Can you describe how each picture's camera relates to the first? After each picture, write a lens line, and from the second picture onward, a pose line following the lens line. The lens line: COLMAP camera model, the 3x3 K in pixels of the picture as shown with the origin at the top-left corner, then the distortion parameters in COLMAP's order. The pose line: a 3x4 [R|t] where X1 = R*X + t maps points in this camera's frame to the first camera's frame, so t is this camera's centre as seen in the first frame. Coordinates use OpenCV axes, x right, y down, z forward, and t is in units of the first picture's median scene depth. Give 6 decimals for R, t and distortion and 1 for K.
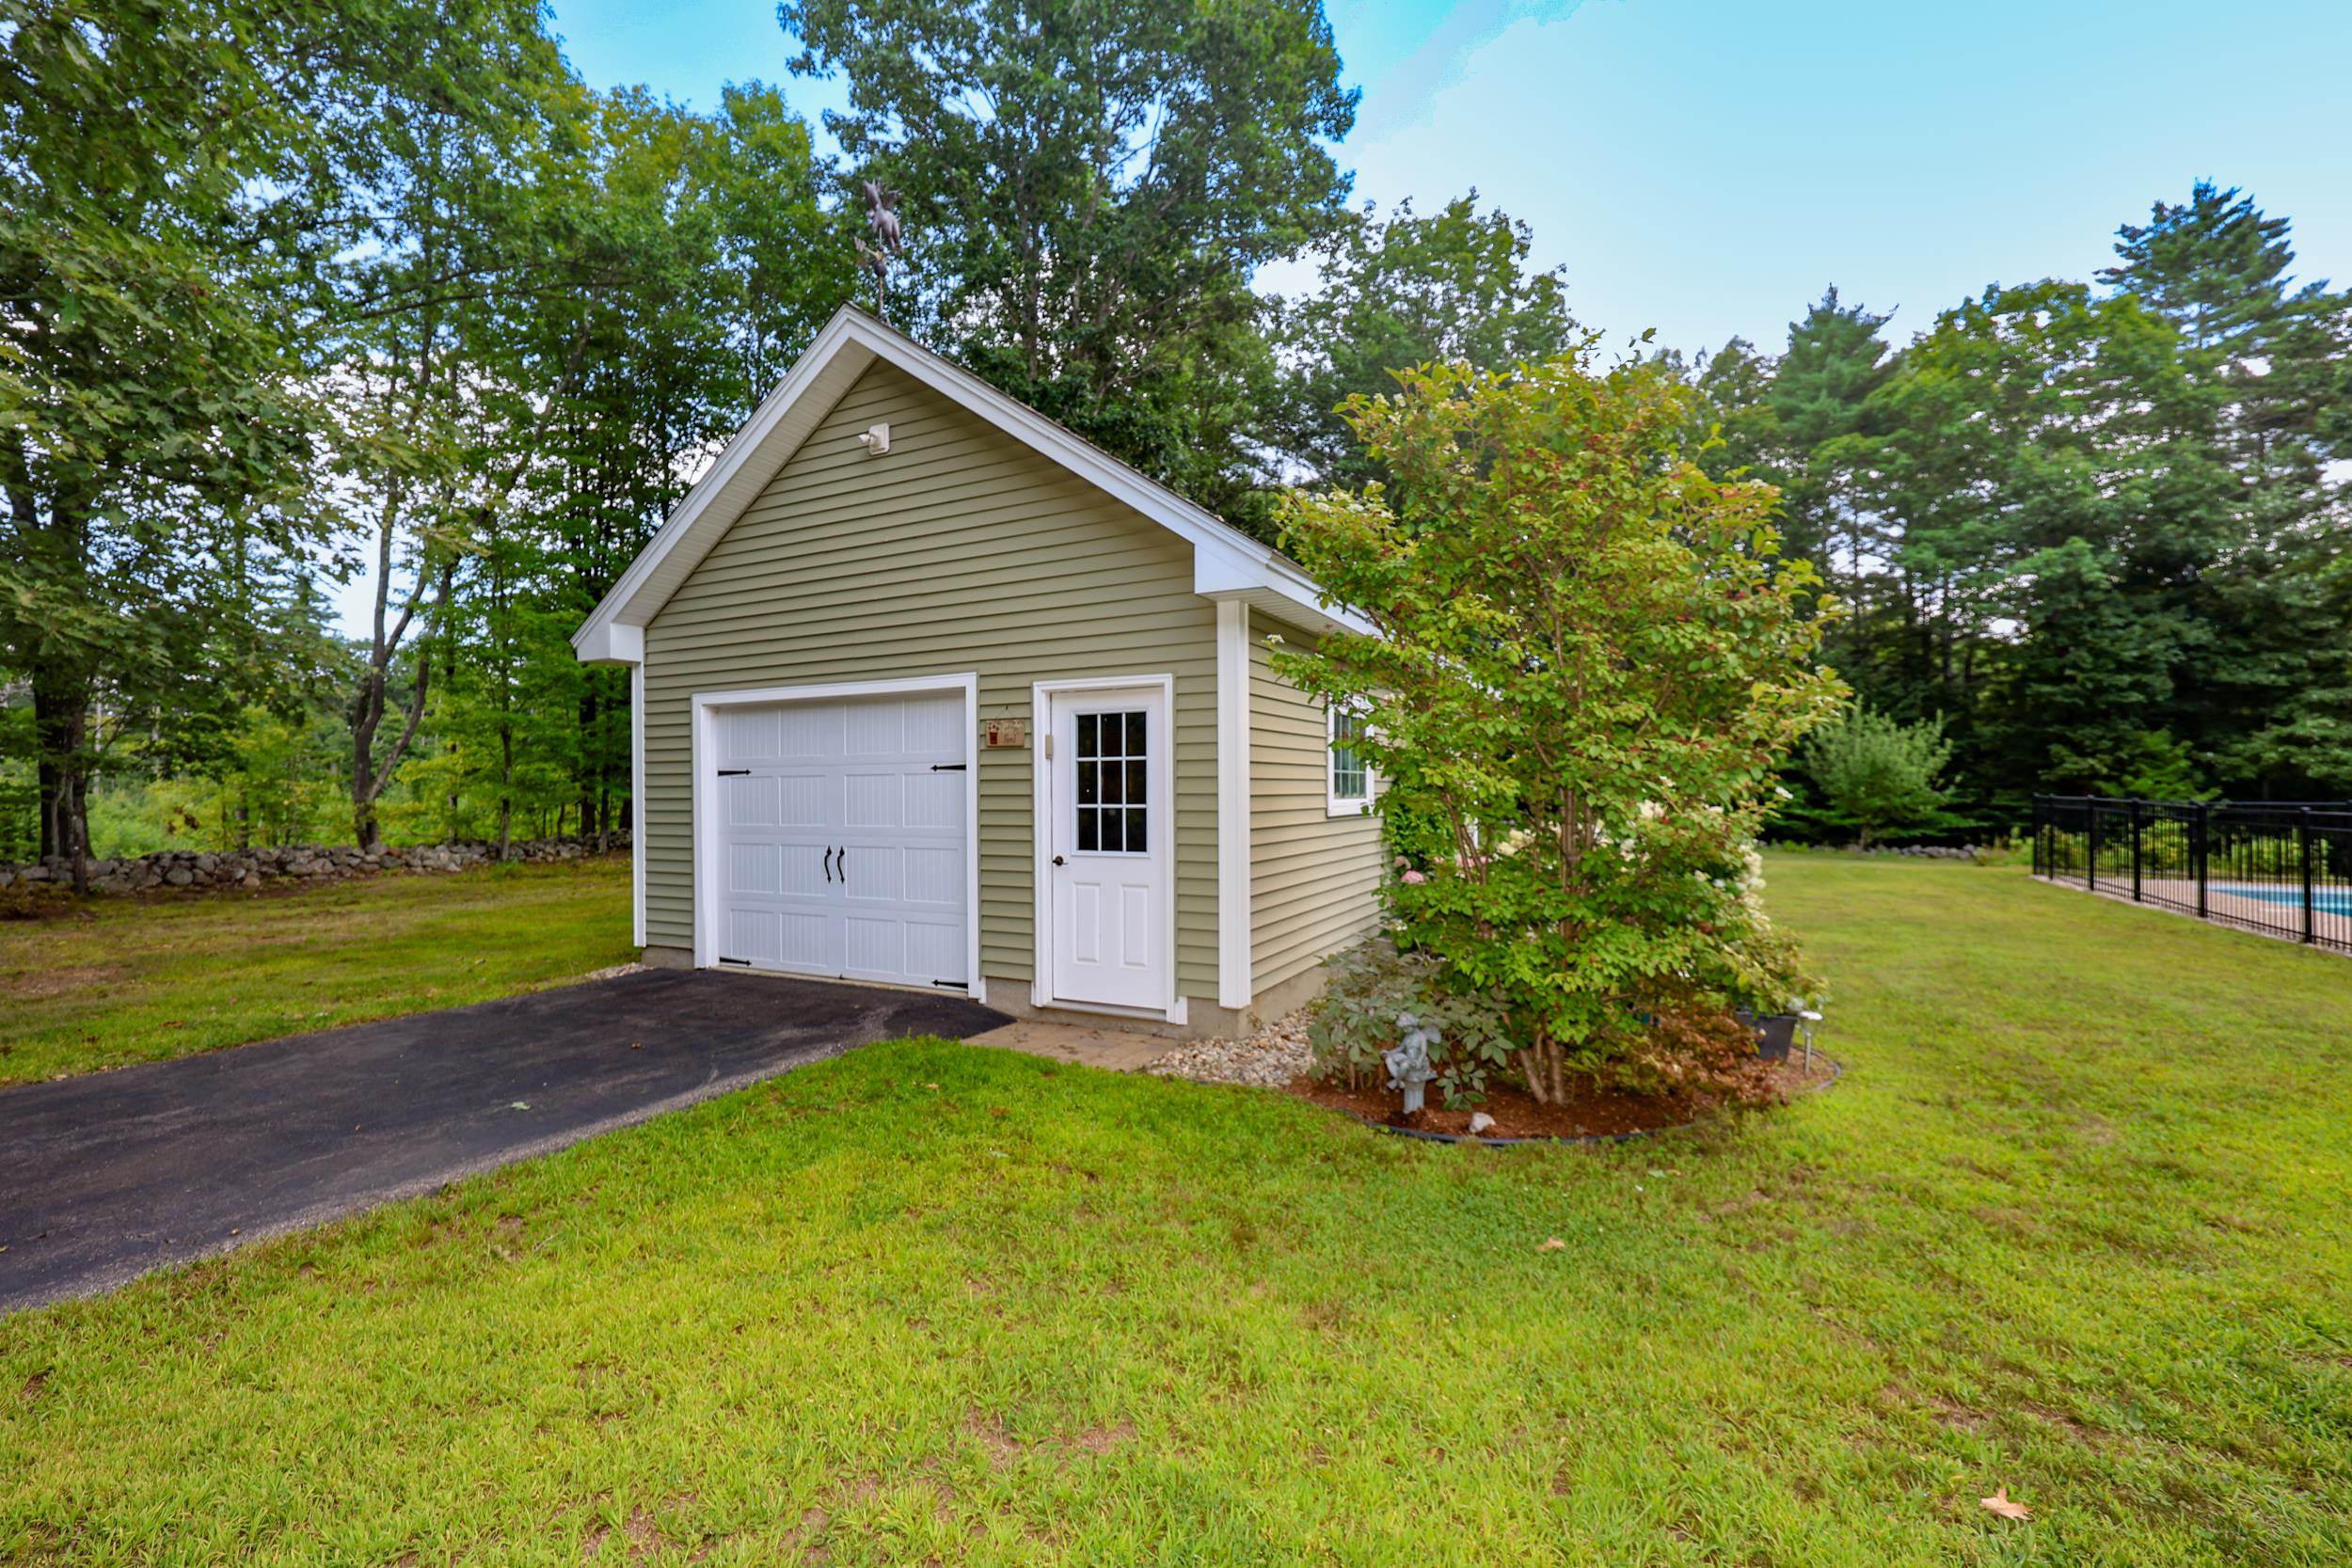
lens RADIAL K [[982.3, 0, 1173.4], [0, 982.3, 782.6], [0, 0, 1]] dist [0.002734, -0.000111]
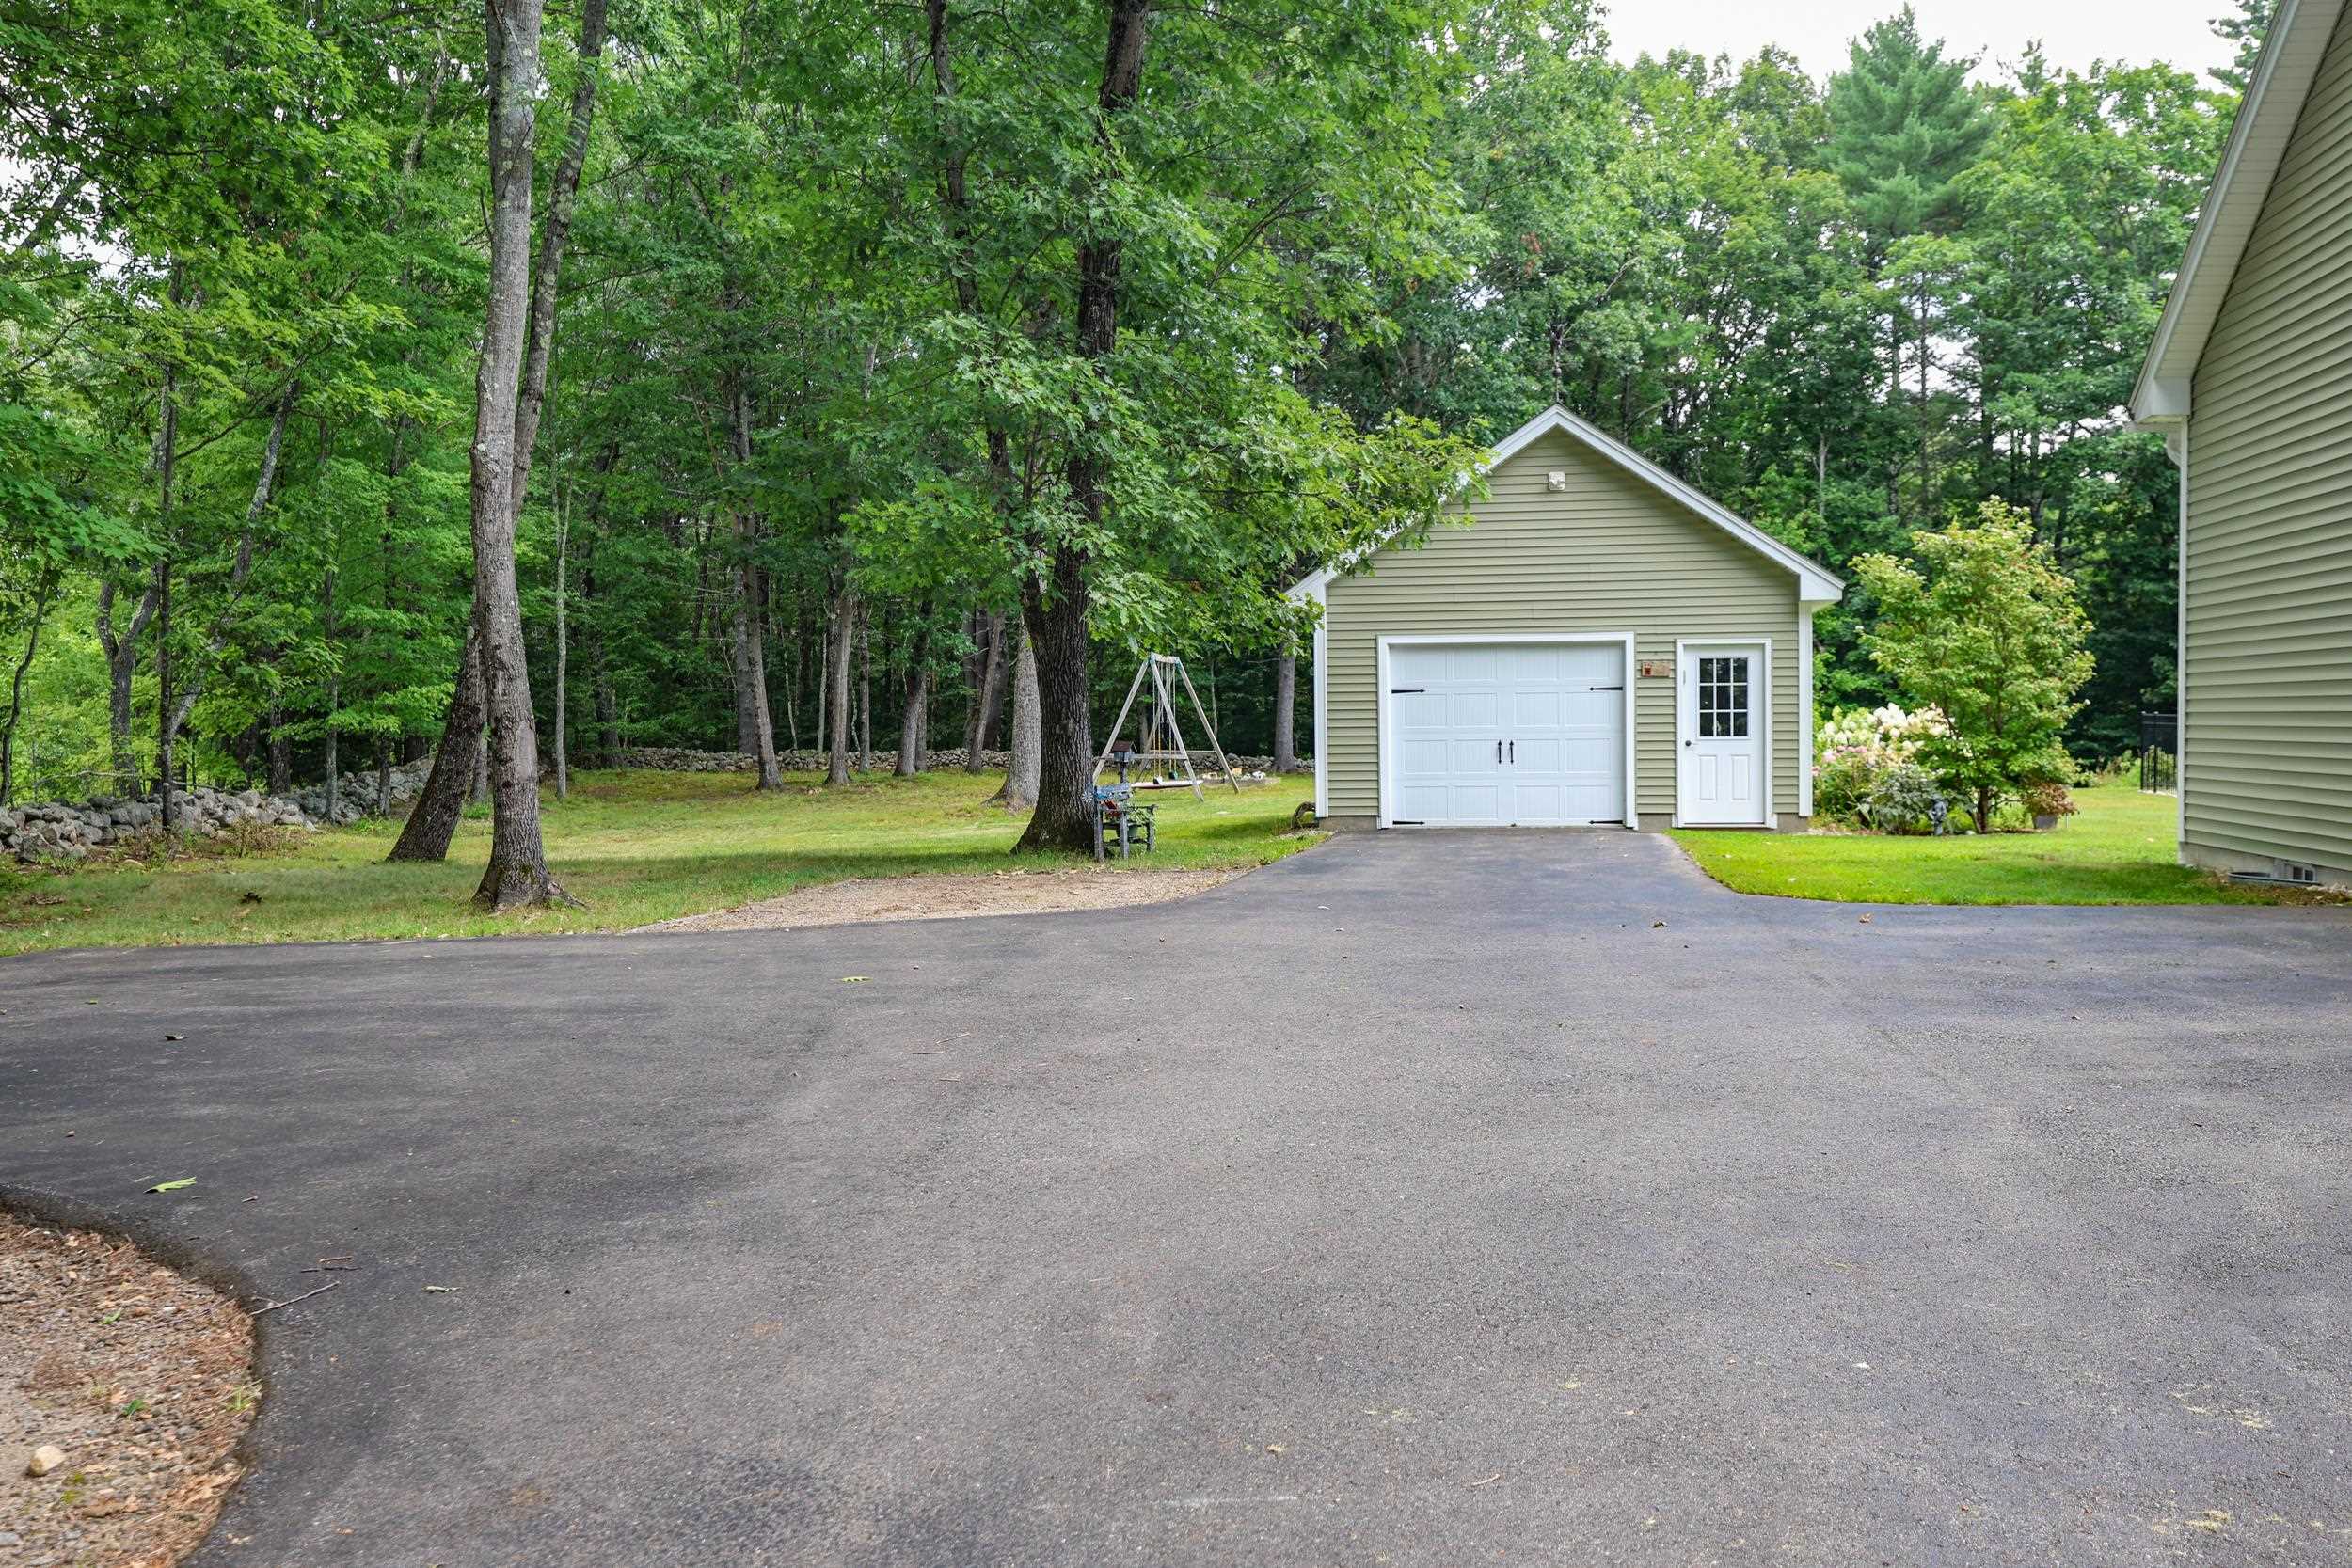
lens RADIAL K [[2199.8, 0, 1166.9], [0, 2199.8, 775.8], [0, 0, 1]] dist [0.010666, 0.000000]
pose [[0.952467, -0.008267, 0.304530, -0.425935], [0.000508, 0.999673, 0.025552, 0.007369], [-0.304642, -0.024182, 0.952160, -0.471939]]
